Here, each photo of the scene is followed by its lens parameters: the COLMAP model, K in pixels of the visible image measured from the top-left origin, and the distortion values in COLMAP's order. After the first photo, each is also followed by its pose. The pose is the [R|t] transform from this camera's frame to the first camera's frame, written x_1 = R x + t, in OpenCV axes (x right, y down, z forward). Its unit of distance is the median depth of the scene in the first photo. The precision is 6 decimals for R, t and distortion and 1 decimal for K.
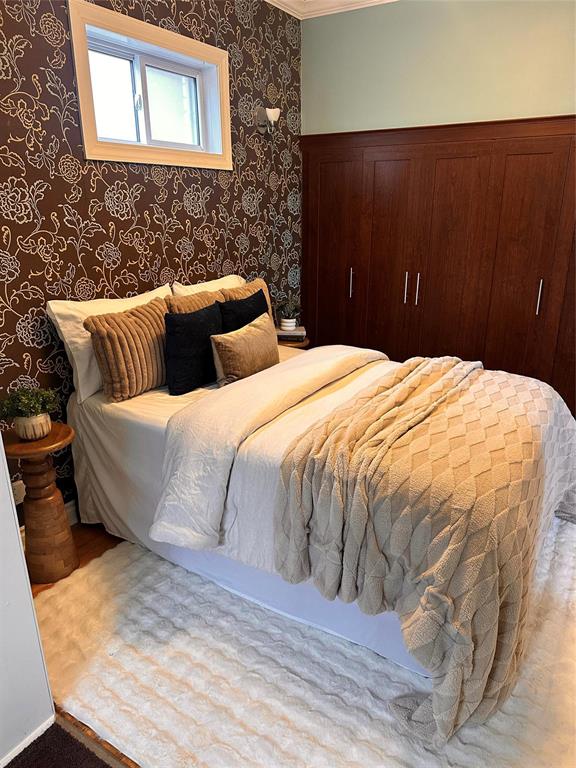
lens RADIAL K [[542.3, 0, 289.5], [0, 542.3, 386.4], [0, 0, 1]] dist [0.037093, -0.039085]
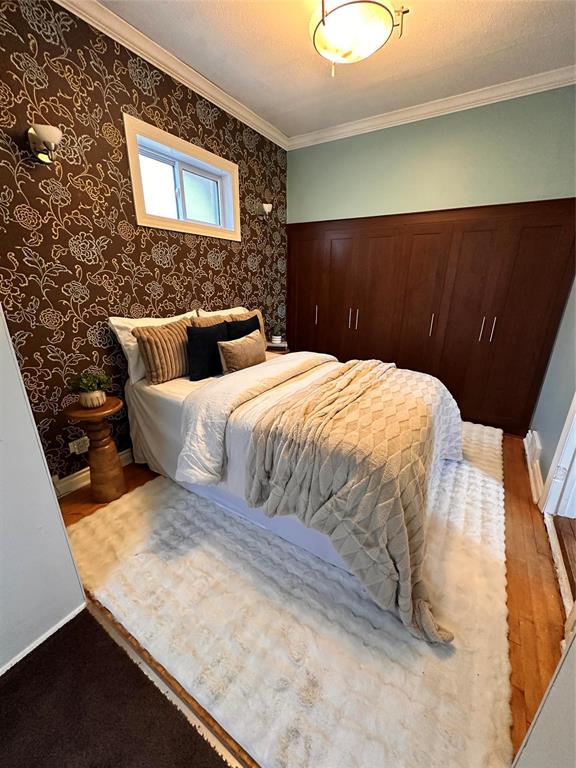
lens RADIAL K [[304.1, 0, 289.8], [0, 304.1, 385.5], [0, 0, 1]] dist [-0.008146, 0.000330]
pose [[0.999851, 0.016871, 0.003548, 0.056415], [-0.016915, 0.999778, 0.012548, 0.013943], [-0.003336, -0.012606, 0.999915, 0.149549]]
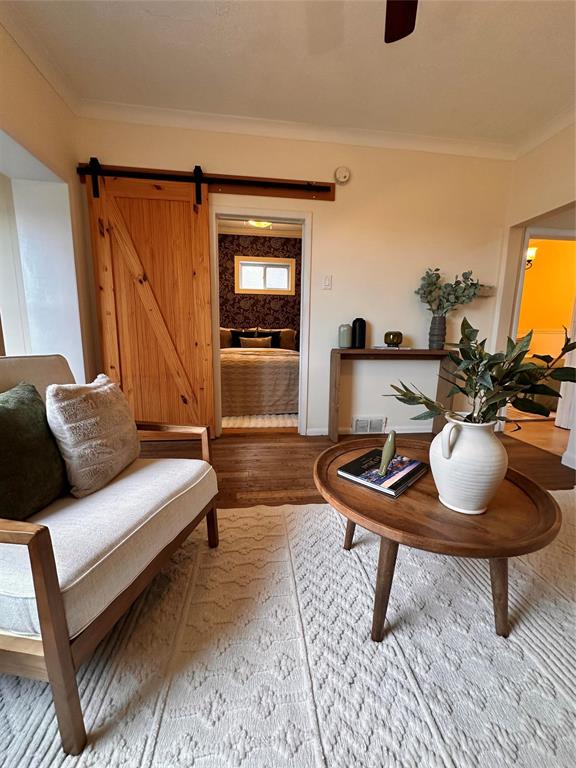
lens RADIAL K [[304.1, 0, 287.9], [0, 304.1, 384.5], [0, 0, 1]] dist [-0.008146, 0.000330]
pose [[0.625157, 0.146825, -0.766565, 1.647464], [-0.267056, 0.963105, -0.033322, 0.188348], [0.733390, 0.225547, 0.641302, 0.024376]]
